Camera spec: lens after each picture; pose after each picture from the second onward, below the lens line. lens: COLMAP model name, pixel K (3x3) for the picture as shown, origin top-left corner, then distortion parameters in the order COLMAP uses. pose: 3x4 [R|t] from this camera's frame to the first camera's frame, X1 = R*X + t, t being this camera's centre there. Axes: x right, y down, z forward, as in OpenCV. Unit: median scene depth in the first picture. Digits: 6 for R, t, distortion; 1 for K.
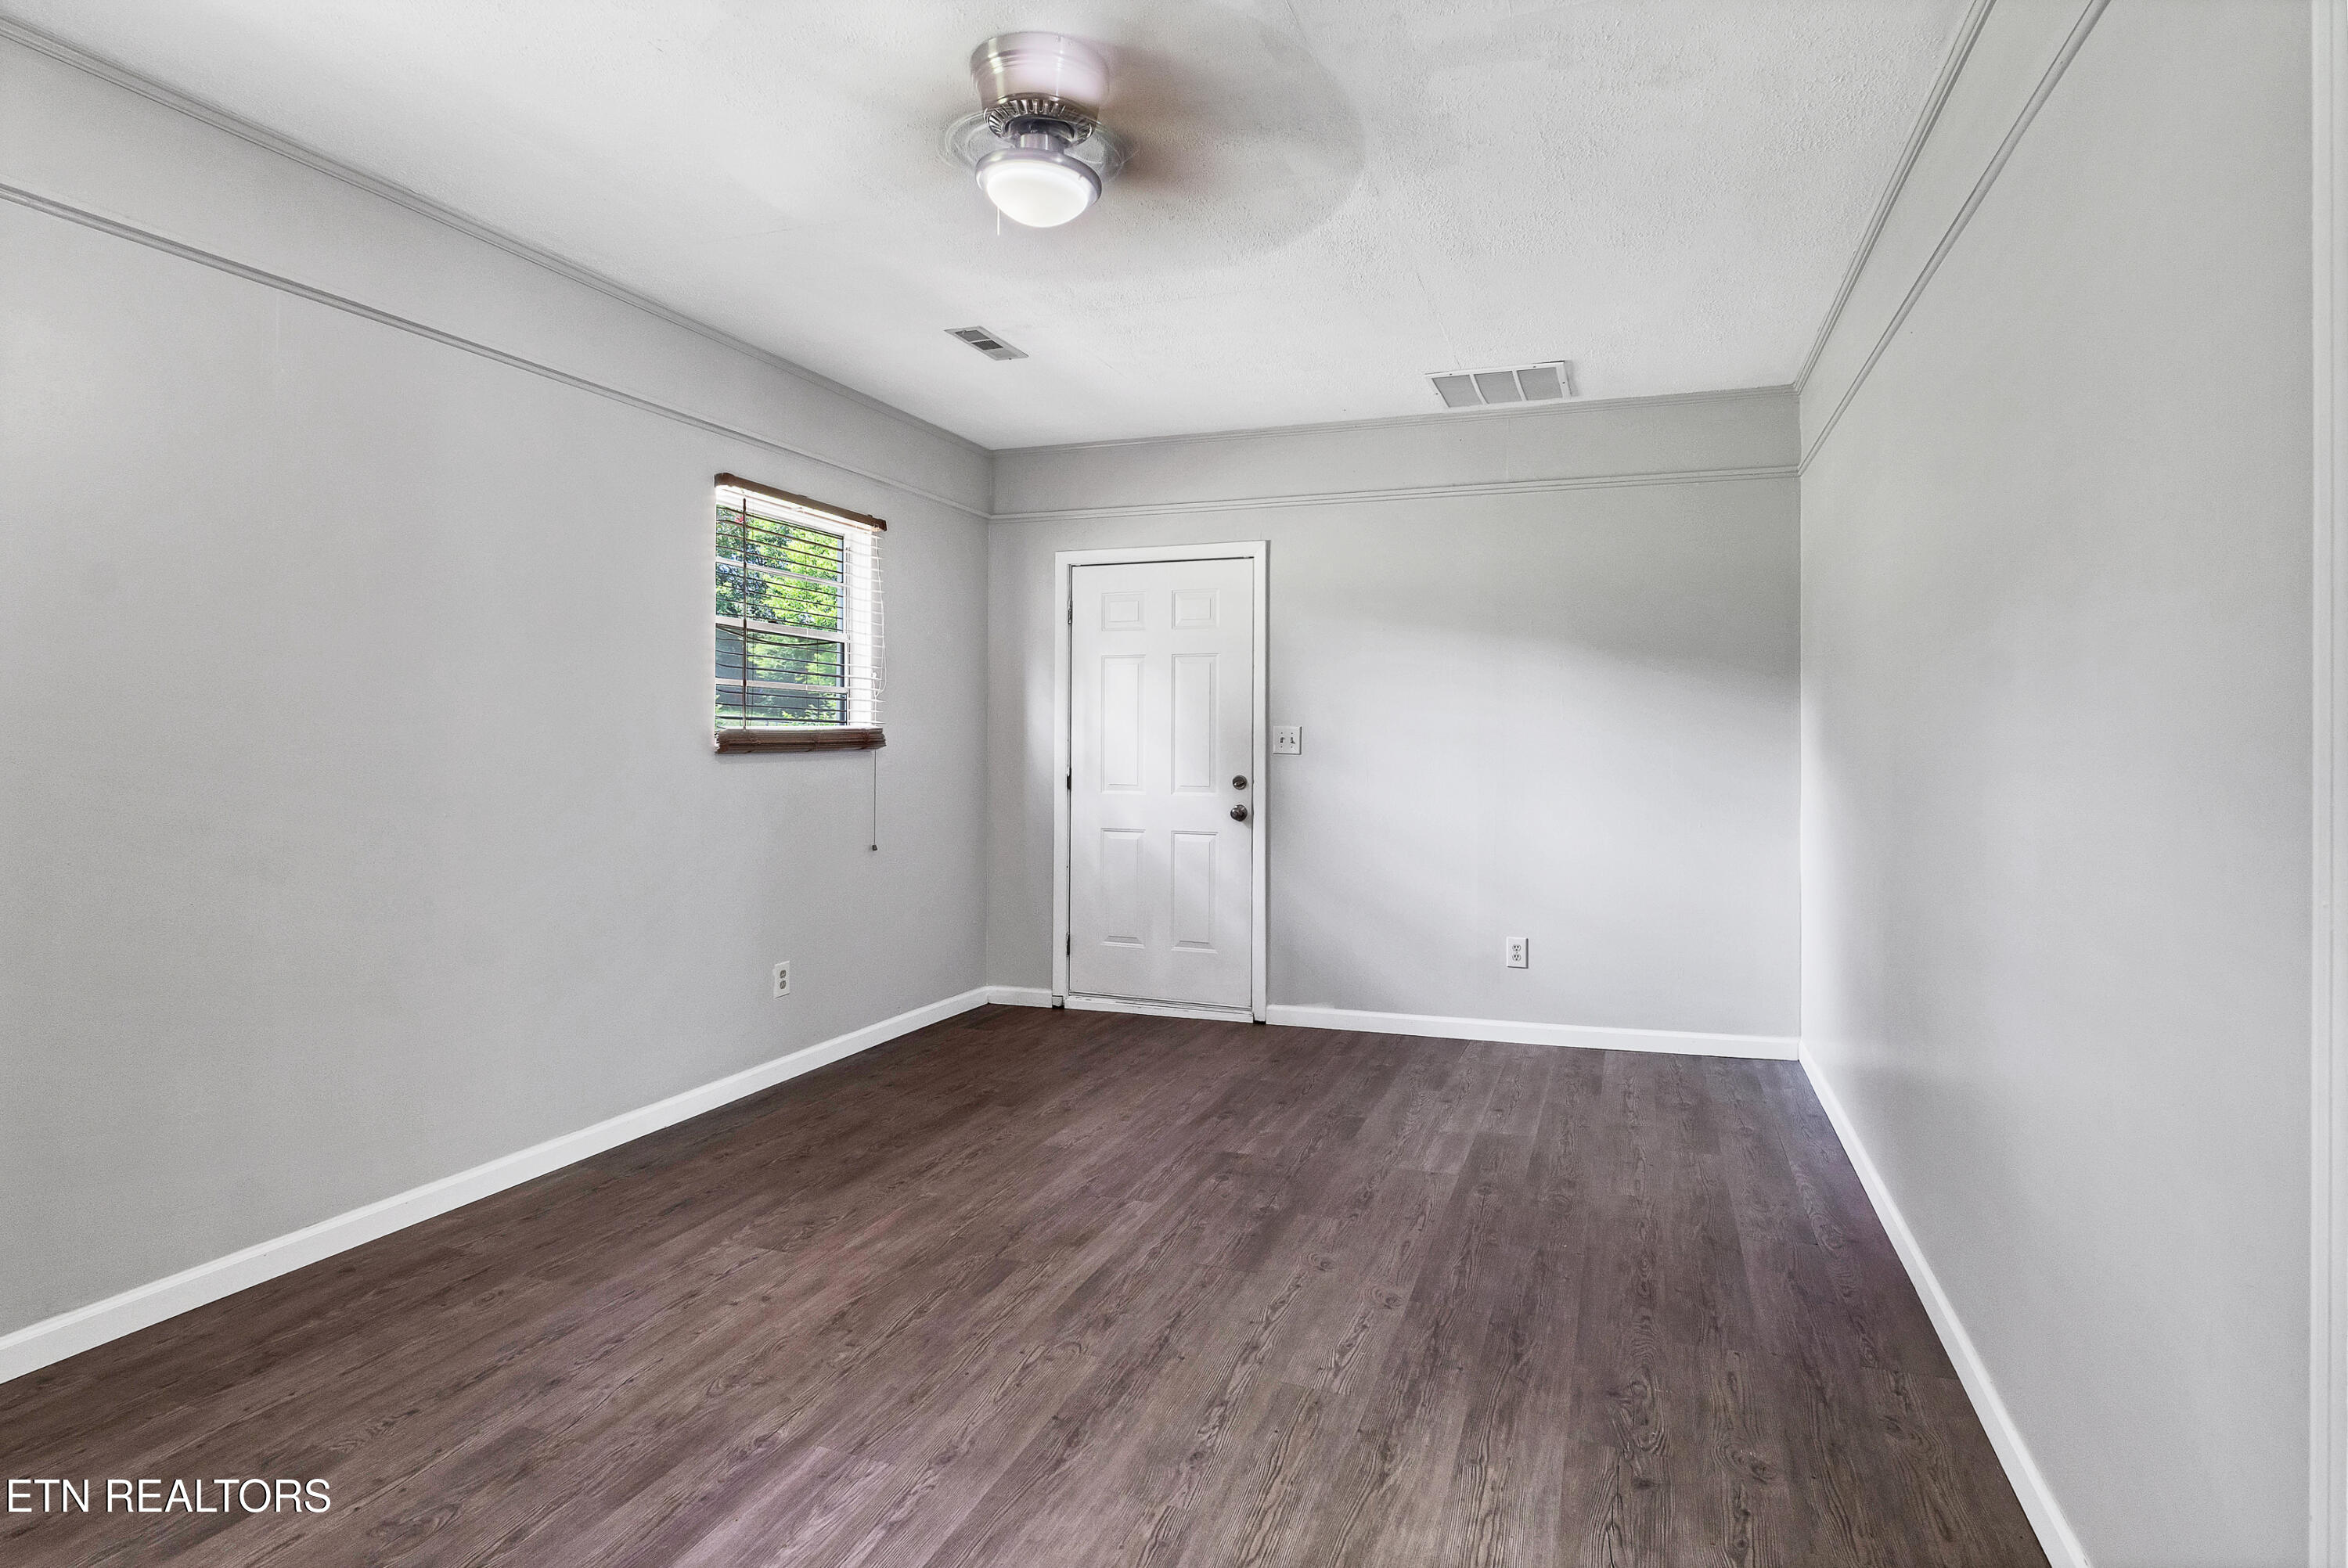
lens RADIAL K [[1223.8, 0, 1188.9], [0, 1223.8, 774.6], [0, 0, 1]] dist [-0.003350, -0.000634]
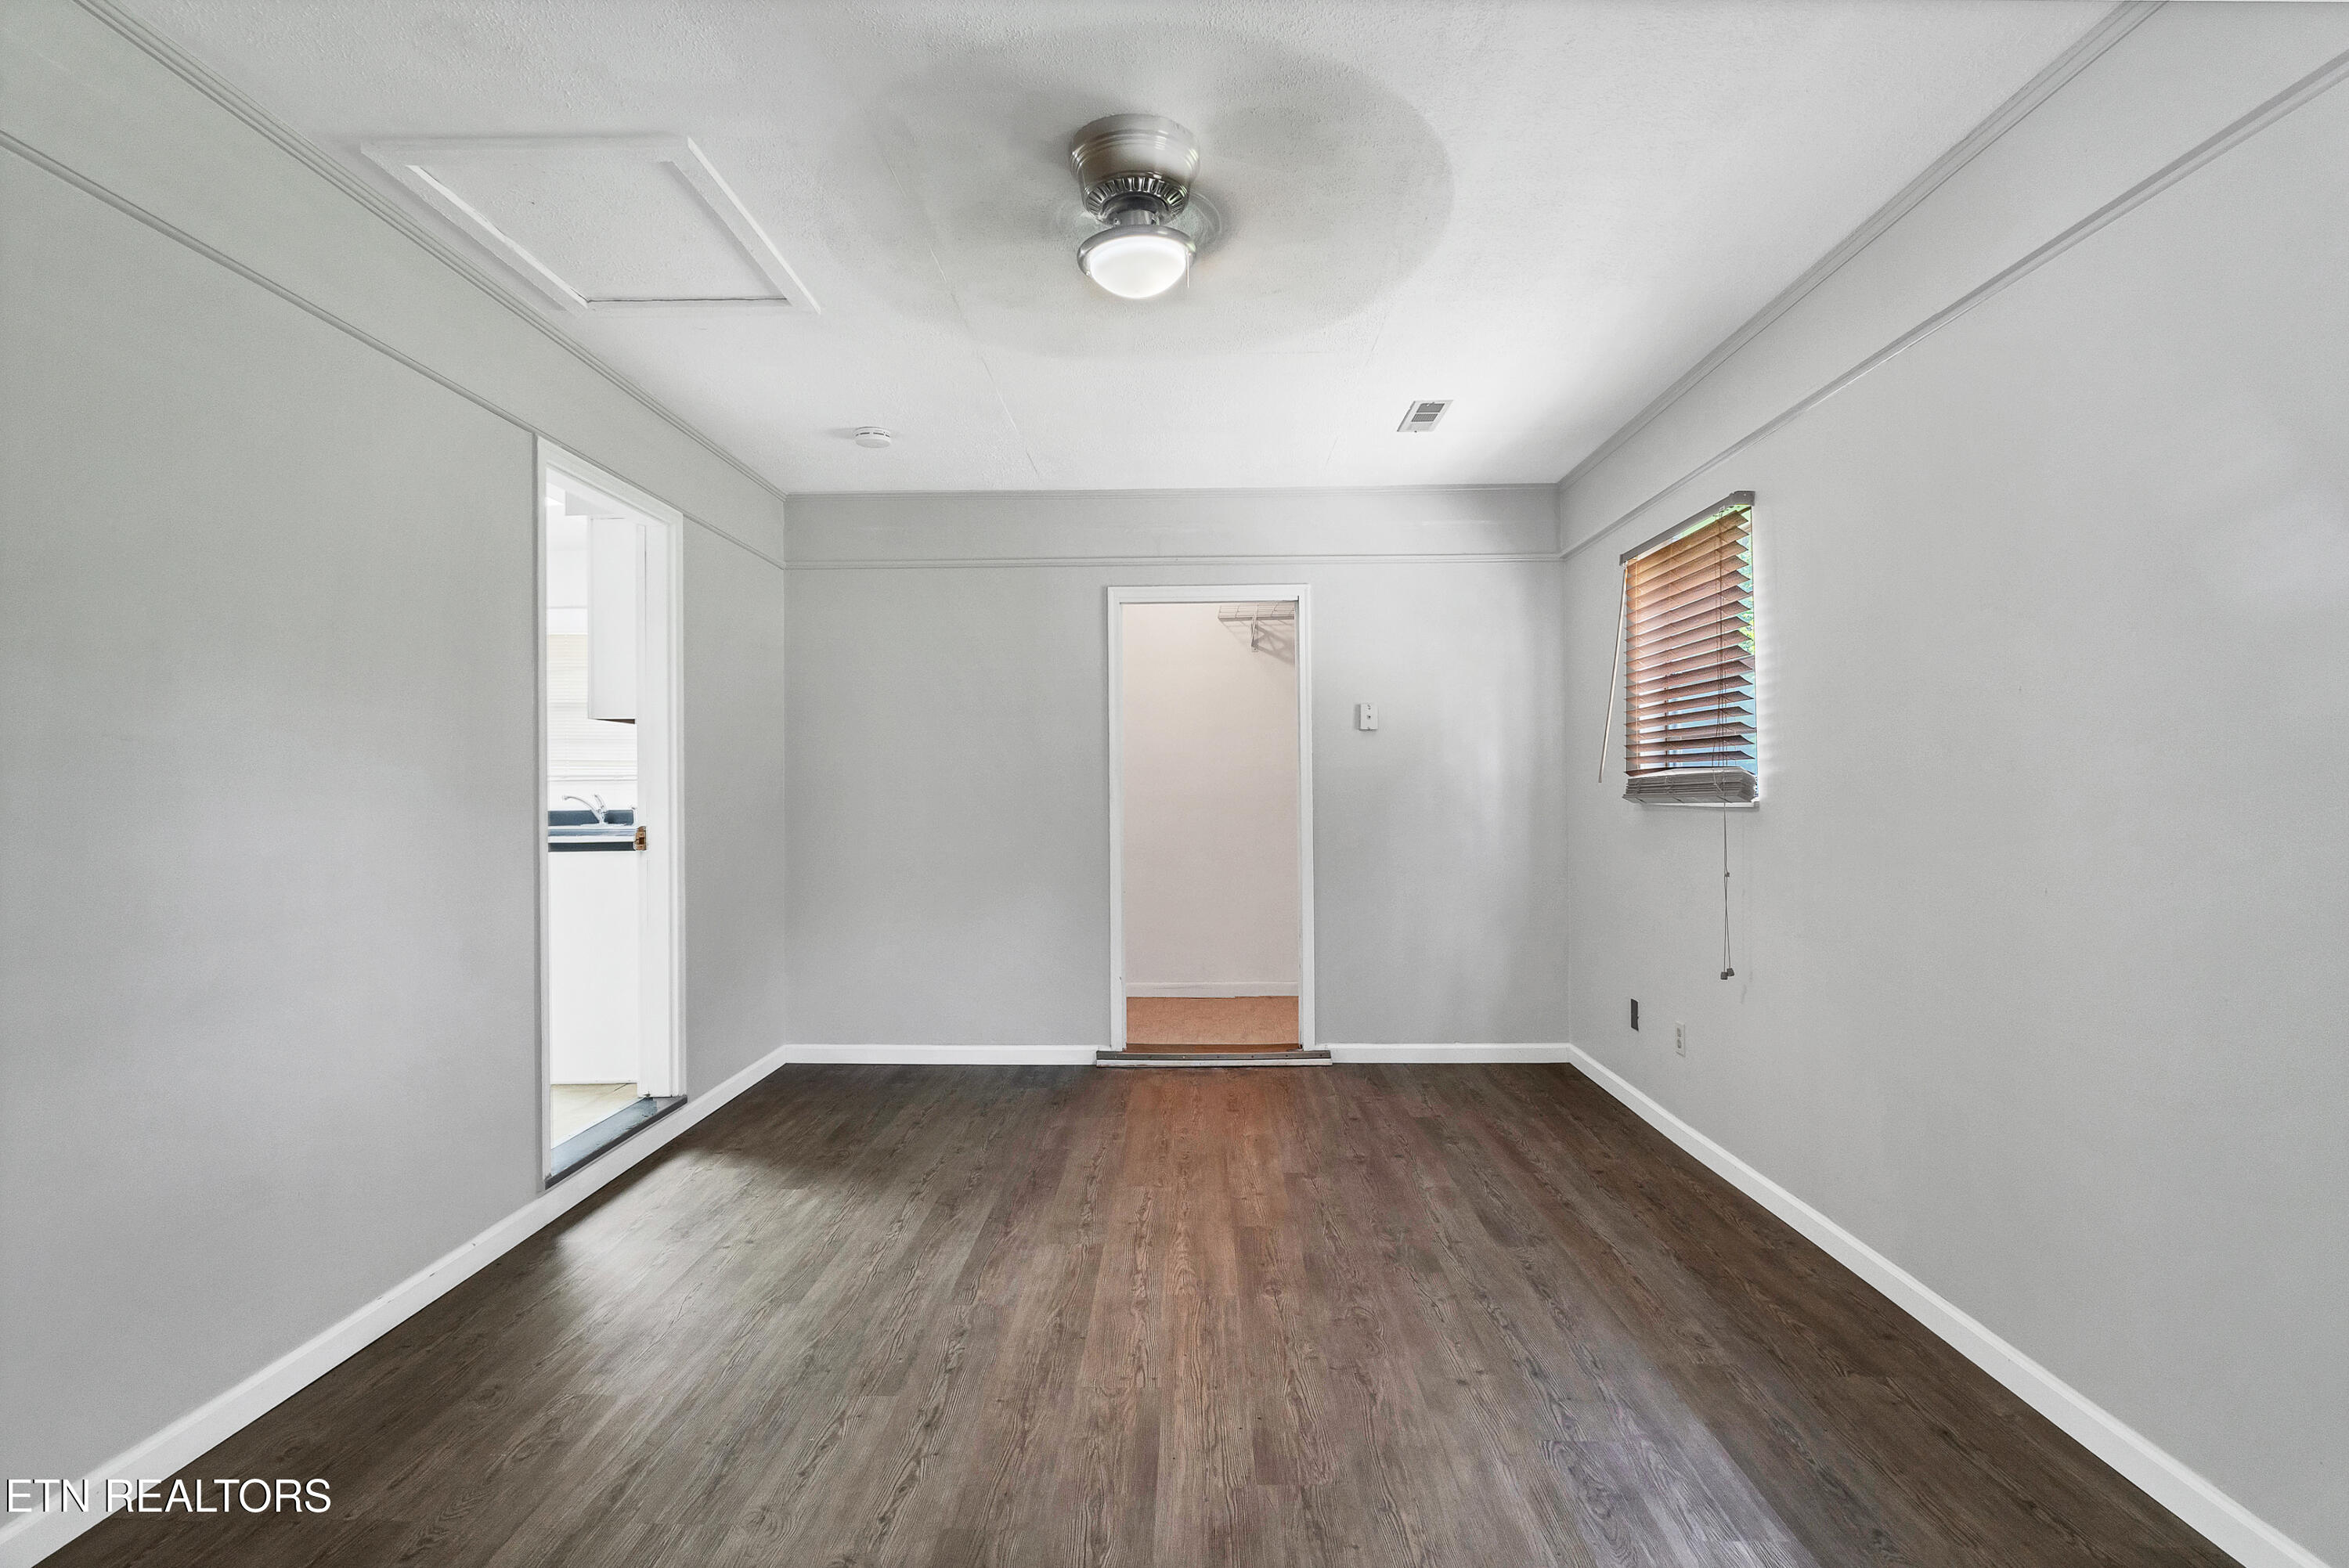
lens RADIAL K [[1155.0, 0, 1159.7], [0, 1155.0, 775.7], [0, 0, 1]] dist [0.003429, -0.006271]
pose [[-0.946961, -0.003432, -0.321331, 0.182088], [-0.008909, 0.999839, 0.015576, -0.056416], [0.321226, 0.017612, -0.946839, 1.984521]]
